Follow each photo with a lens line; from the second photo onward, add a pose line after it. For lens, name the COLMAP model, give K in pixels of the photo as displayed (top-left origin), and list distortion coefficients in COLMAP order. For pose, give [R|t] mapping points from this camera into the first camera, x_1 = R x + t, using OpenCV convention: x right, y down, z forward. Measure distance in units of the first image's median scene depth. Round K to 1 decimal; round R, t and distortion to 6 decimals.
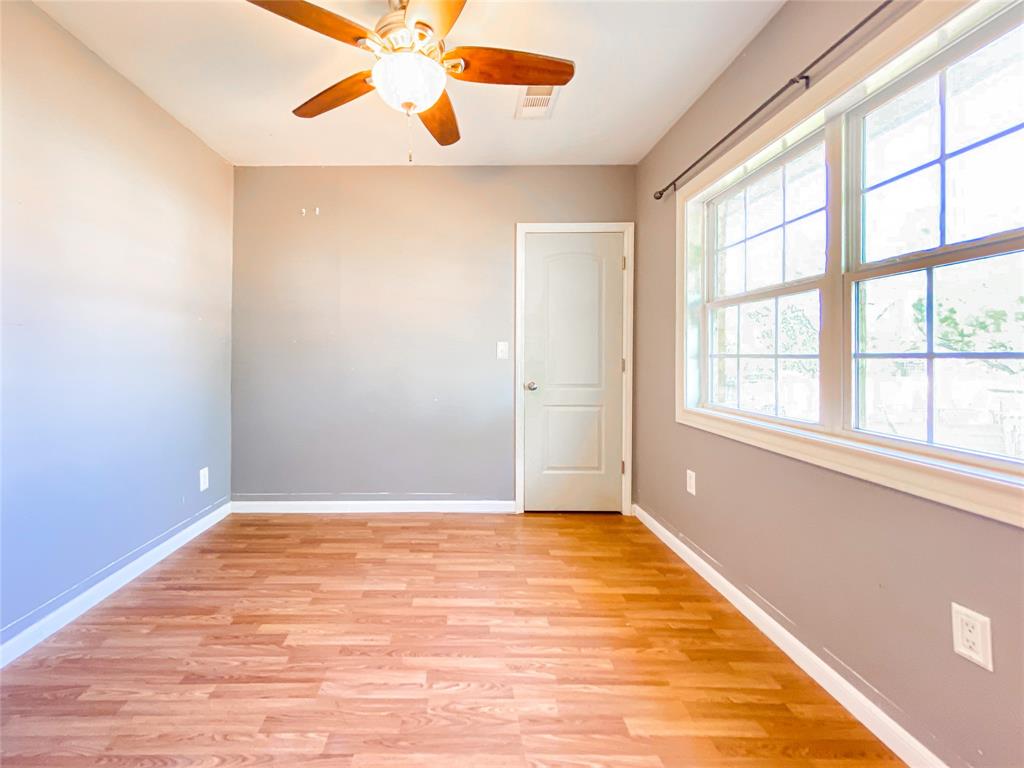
lens RADIAL K [[417.0, 0, 449.9], [0, 417.0, 355.4], [0, 0, 1]] dist [-0.000773, 0.000085]
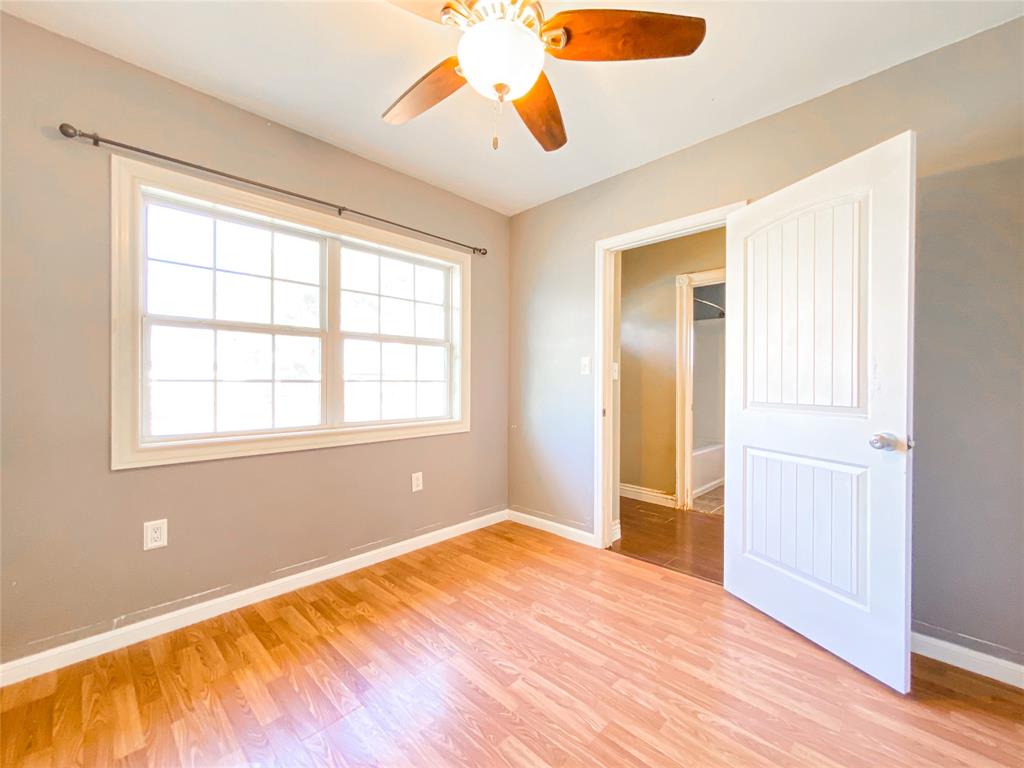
lens RADIAL K [[416.6, 0, 515.2], [0, 416.6, 386.3], [0, 0, 1]] dist [-0.002855, -0.000243]
pose [[-0.715510, -0.007479, 0.698562, -0.799820], [-0.003223, 0.999967, 0.007406, 0.009066], [-0.698595, 0.003047, -0.715511, 1.765348]]
